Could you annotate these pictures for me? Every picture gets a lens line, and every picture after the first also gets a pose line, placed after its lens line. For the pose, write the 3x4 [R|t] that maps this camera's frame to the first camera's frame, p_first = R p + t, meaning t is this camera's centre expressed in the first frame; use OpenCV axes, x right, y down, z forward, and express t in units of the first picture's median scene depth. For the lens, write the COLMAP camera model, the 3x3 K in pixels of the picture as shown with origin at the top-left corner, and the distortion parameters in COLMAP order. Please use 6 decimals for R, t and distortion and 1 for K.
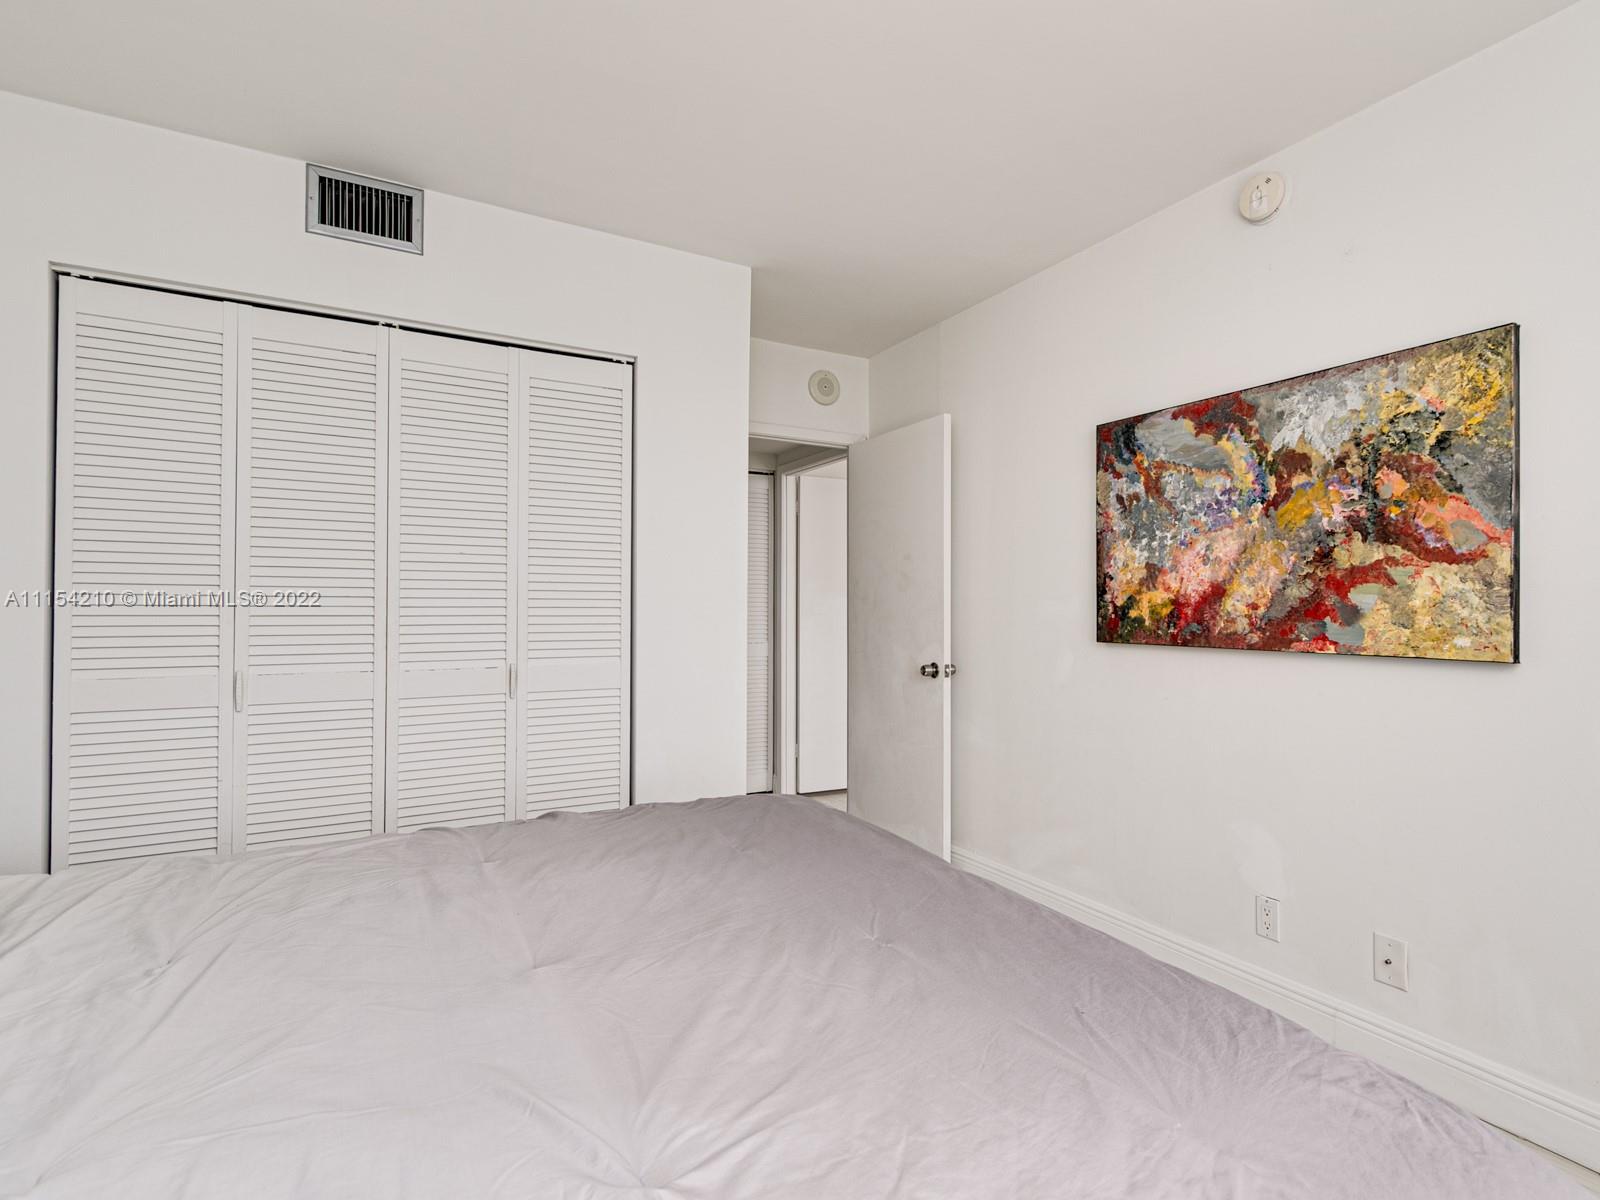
lens RADIAL K [[810.9, 0, 818.4], [0, 810.9, 604.1], [0, 0, 1]] dist [0.009936, -0.003254]
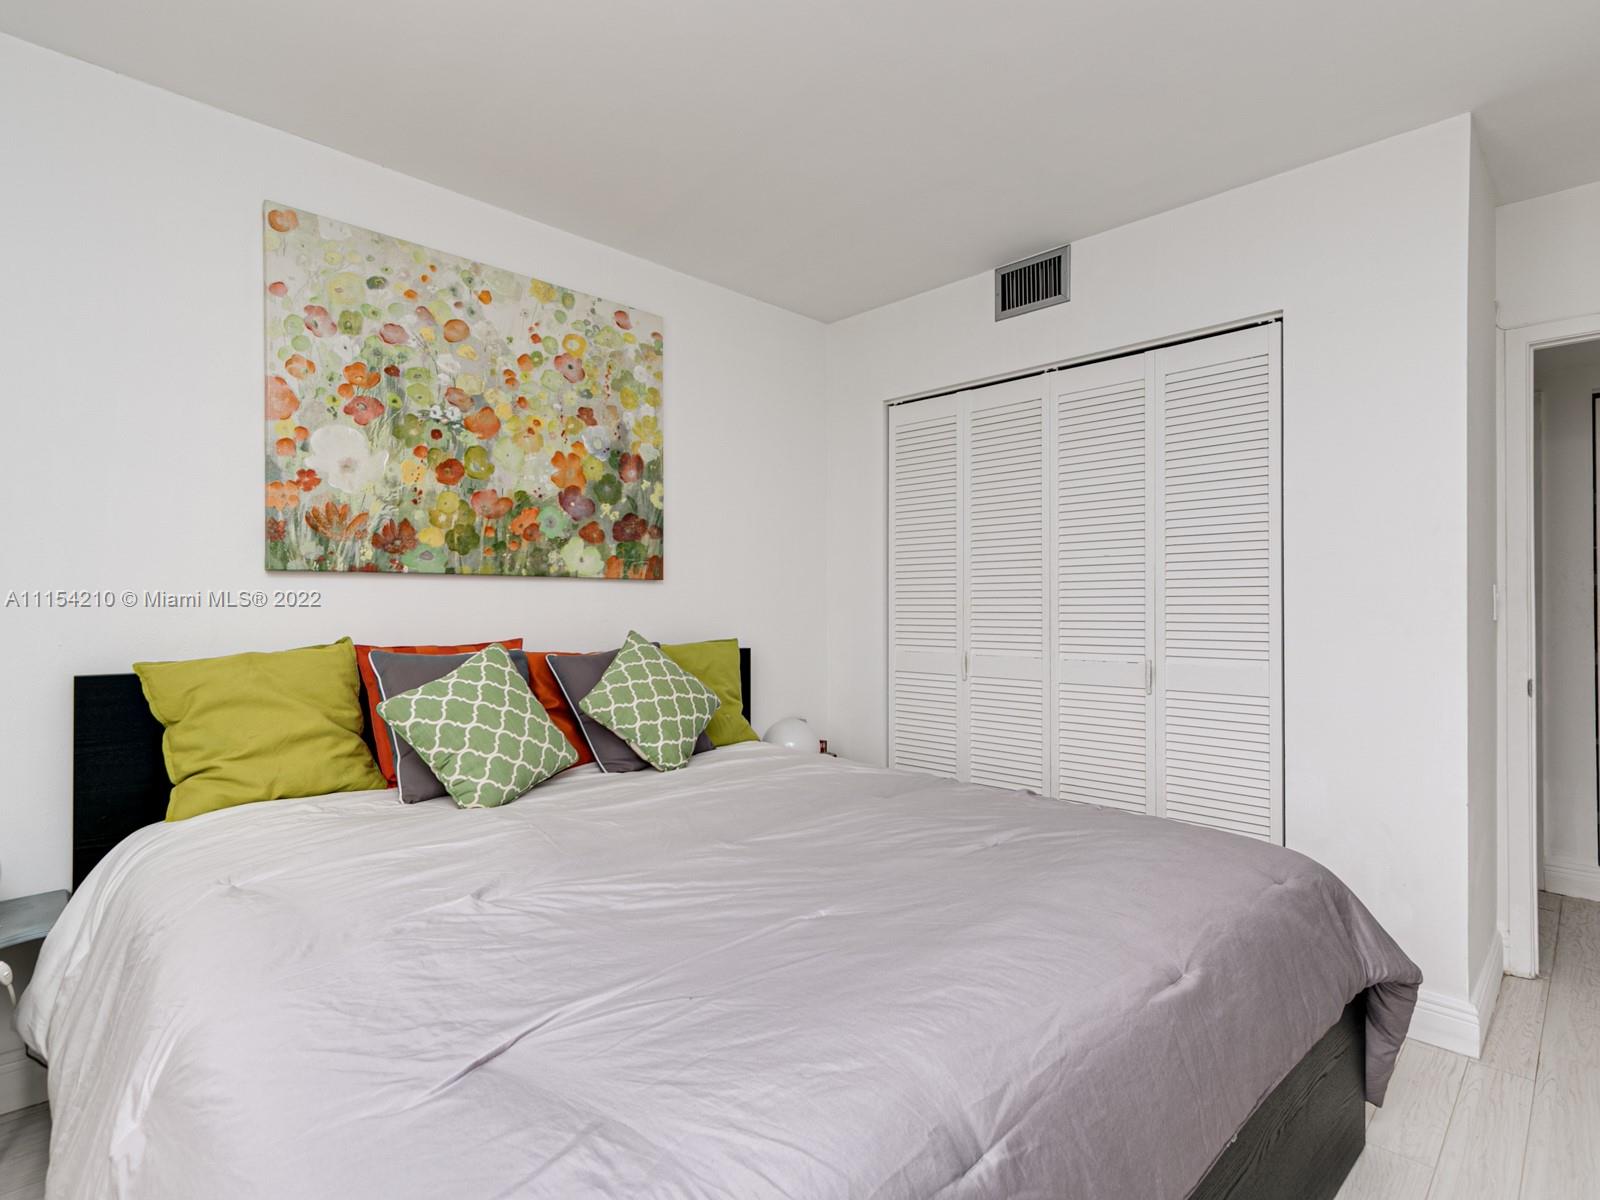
lens RADIAL K [[810.9, 0, 774.6], [0, 810.9, 605.4], [0, 0, 1]] dist [0.009936, -0.003254]
pose [[0.251477, -0.004319, -0.967854, 0.494855], [0.006963, 0.999972, -0.002653, 0.003623], [0.967838, -0.006072, 0.251500, 0.285009]]
